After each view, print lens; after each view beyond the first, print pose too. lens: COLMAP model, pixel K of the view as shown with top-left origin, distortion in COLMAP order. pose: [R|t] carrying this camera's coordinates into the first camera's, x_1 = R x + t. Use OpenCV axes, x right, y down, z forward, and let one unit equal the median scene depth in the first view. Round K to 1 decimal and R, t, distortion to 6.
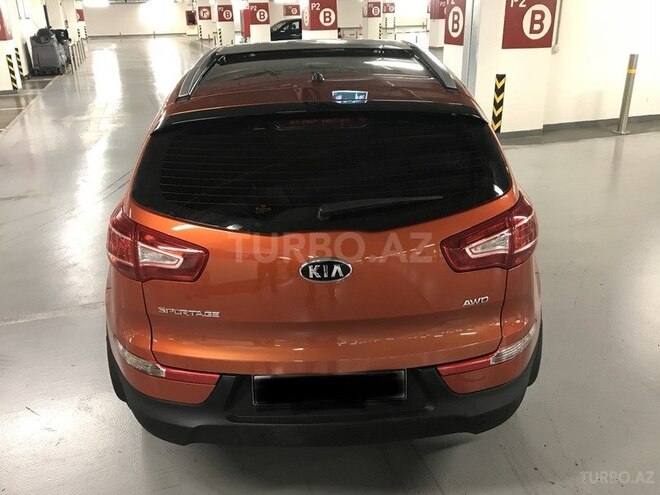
lens RADIAL K [[598.9, 0, 330.0], [0, 598.9, 247.5], [0, 0, 1]] dist [-0.006651, 0.007916]
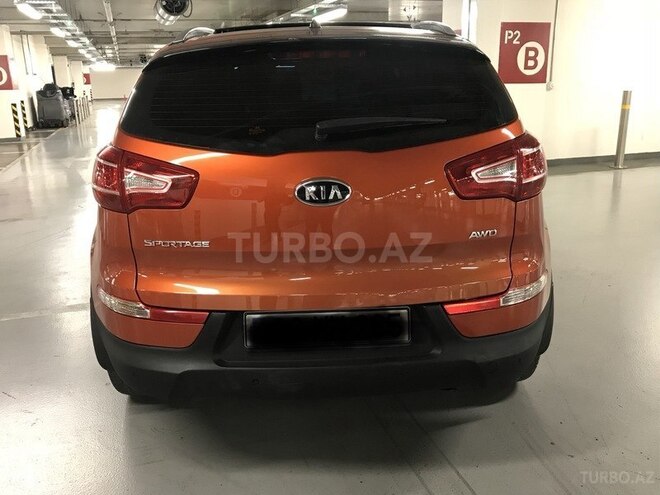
lens RADIAL K [[598.9, 0, 330.0], [0, 598.9, 247.5], [0, 0, 1]] dist [-0.006651, 0.007916]
pose [[0.999998, -0.000628, 0.001778, 0.000420], [0.000812, 0.994428, -0.105418, 0.051641], [-0.001702, 0.105419, 0.994426, 0.017267]]
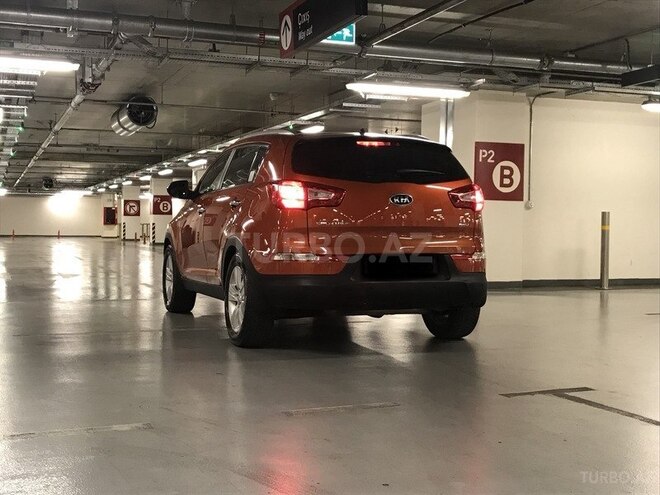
lens RADIAL K [[883.9, 0, 330.0], [0, 883.9, 247.5], [0, 0, 1]] dist [0.028285, -0.002036]
pose [[0.998256, 0.029396, 0.051185, -0.033007], [-0.009532, 0.936074, -0.351675, 0.276826], [-0.058251, 0.350574, 0.934722, -0.367746]]
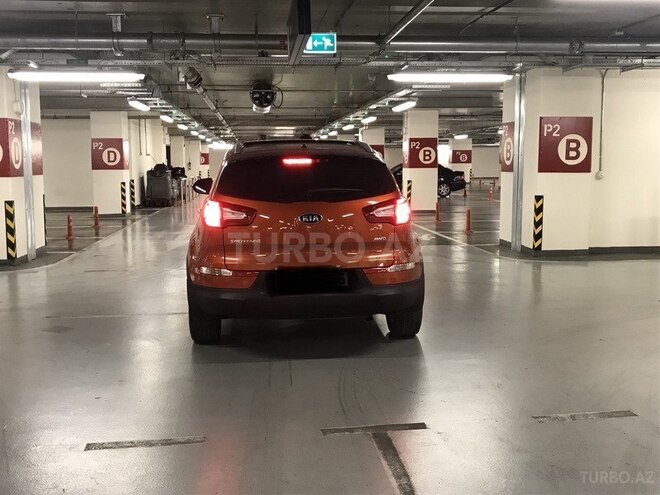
lens RADIAL K [[750.5, 0, 330.0], [0, 750.5, 247.5], [0, 0, 1]] dist [0.071945, -0.245402]
pose [[0.975936, 0.038947, -0.214552, 0.216587], [-0.093786, 0.963237, -0.251751, 0.173103], [0.196859, 0.265814, 0.943710, -0.314878]]
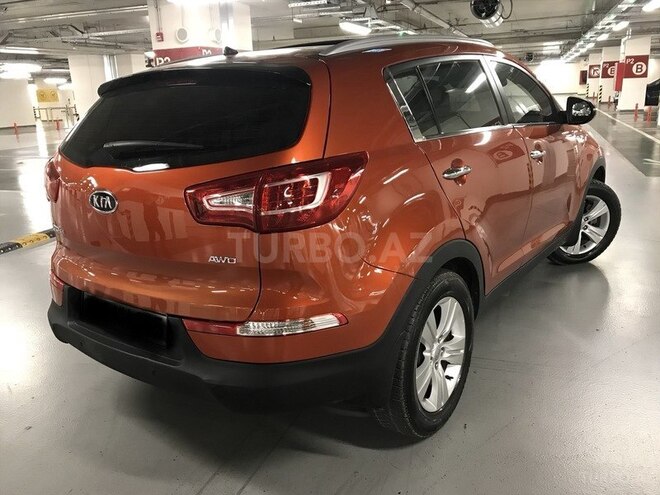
lens RADIAL K [[568.3, 0, 330.0], [0, 568.3, 247.5], [0, 0, 1]] dist [0.003523, -0.000653]
pose [[0.788447, 0.151396, -0.596180, 0.224086], [-0.202160, 0.979174, -0.018703, 0.013003], [0.580932, 0.135270, 0.802633, 0.091915]]
